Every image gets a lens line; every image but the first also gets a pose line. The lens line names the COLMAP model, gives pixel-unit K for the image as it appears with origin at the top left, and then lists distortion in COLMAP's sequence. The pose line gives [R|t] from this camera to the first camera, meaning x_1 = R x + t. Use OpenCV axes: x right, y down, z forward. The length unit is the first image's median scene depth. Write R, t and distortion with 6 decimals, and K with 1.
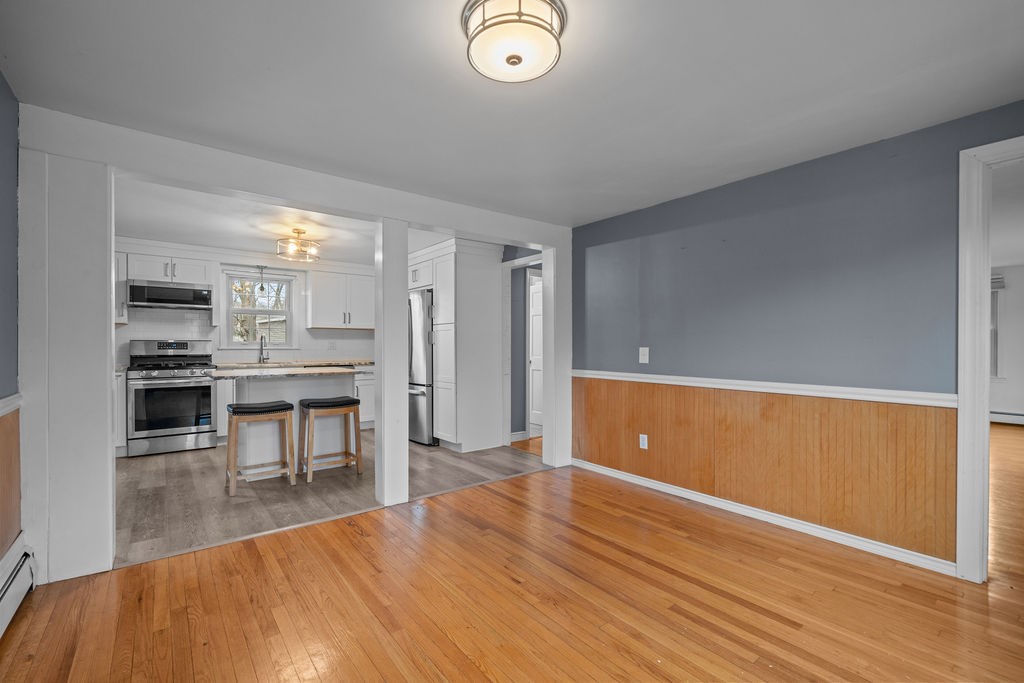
lens RADIAL K [[458.2, 0, 509.4], [0, 458.2, 349.8], [0, 0, 1]] dist [0.001459, 0.000233]
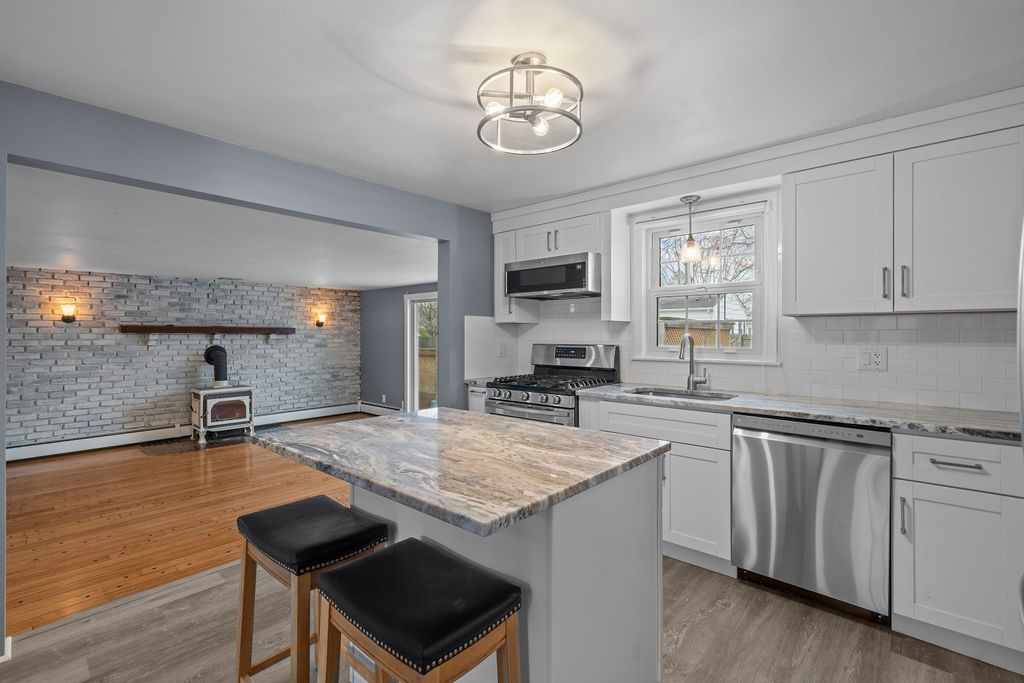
lens RADIAL K [[458.2, 0, 501.3], [0, 458.2, 339.8], [0, 0, 1]] dist [0.001459, 0.000233]
pose [[0.186067, 0.010546, -0.982480, -0.093940], [-0.006822, 0.999932, 0.009442, -0.034479], [0.982513, 0.004946, 0.186127, 0.802365]]
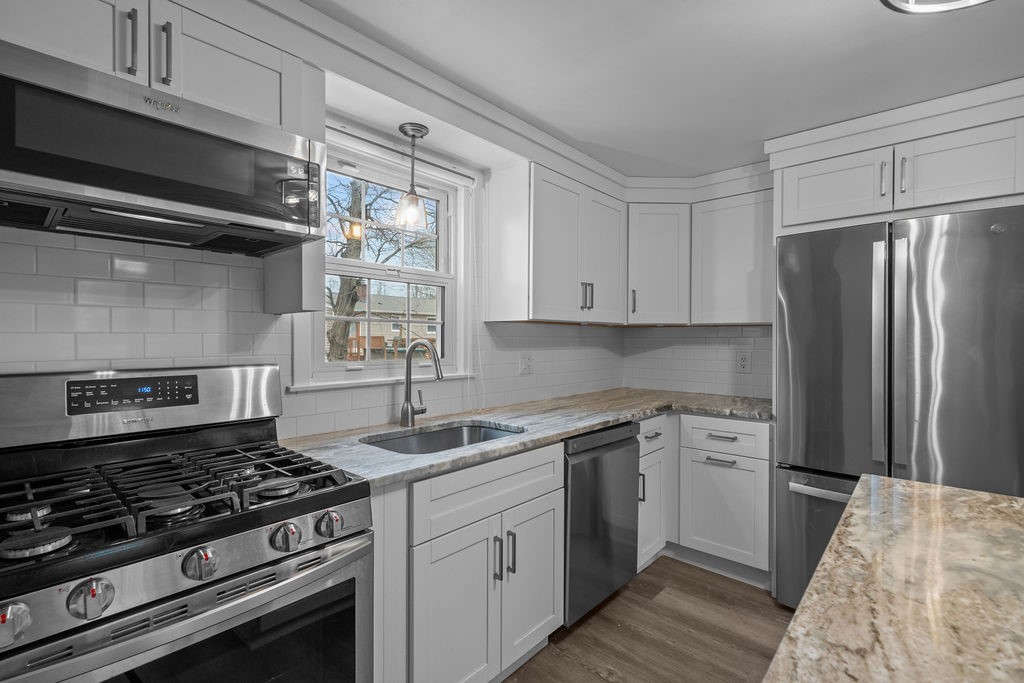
lens RADIAL K [[474.0, 0, 504.5], [0, 474.0, 341.2], [0, 0, 1]] dist [0.003572, -0.001292]
pose [[0.983425, 0.001031, 0.181310, -0.613497], [-0.000867, 0.999999, -0.000980, -0.036649], [-0.181311, 0.000807, 0.983426, 0.751033]]
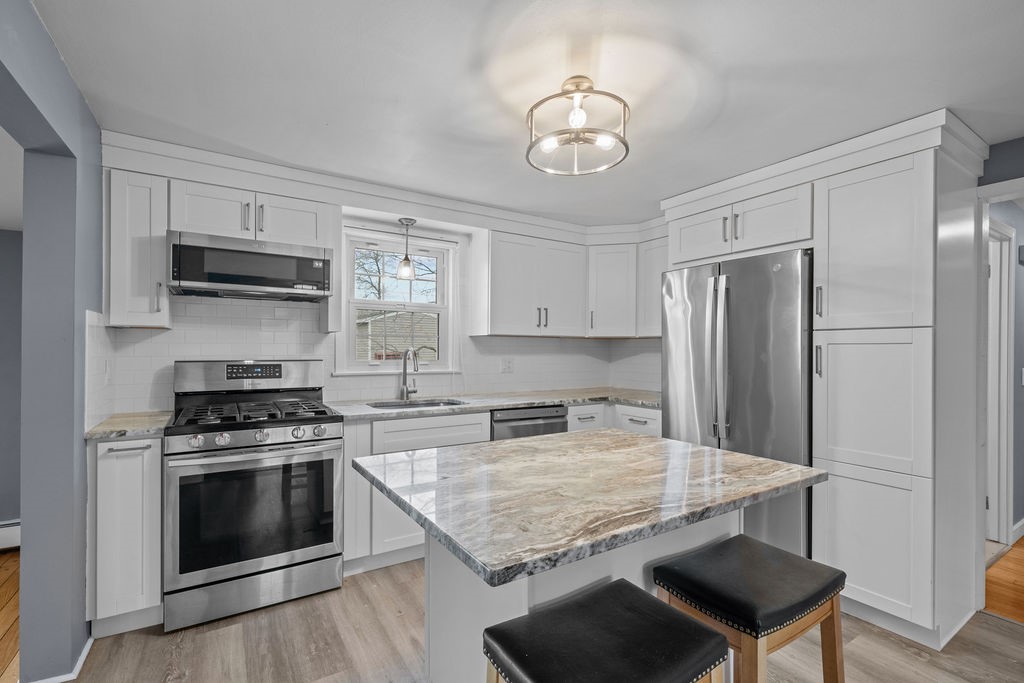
lens RADIAL K [[458.2, 0, 503.0], [0, 458.2, 351.4], [0, 0, 1]] dist [0.001459, 0.000233]
pose [[0.995417, 0.005372, -0.095474, -0.428880], [-0.005681, 0.999979, -0.002962, -0.031968], [0.095456, 0.003490, 0.995428, 0.542726]]
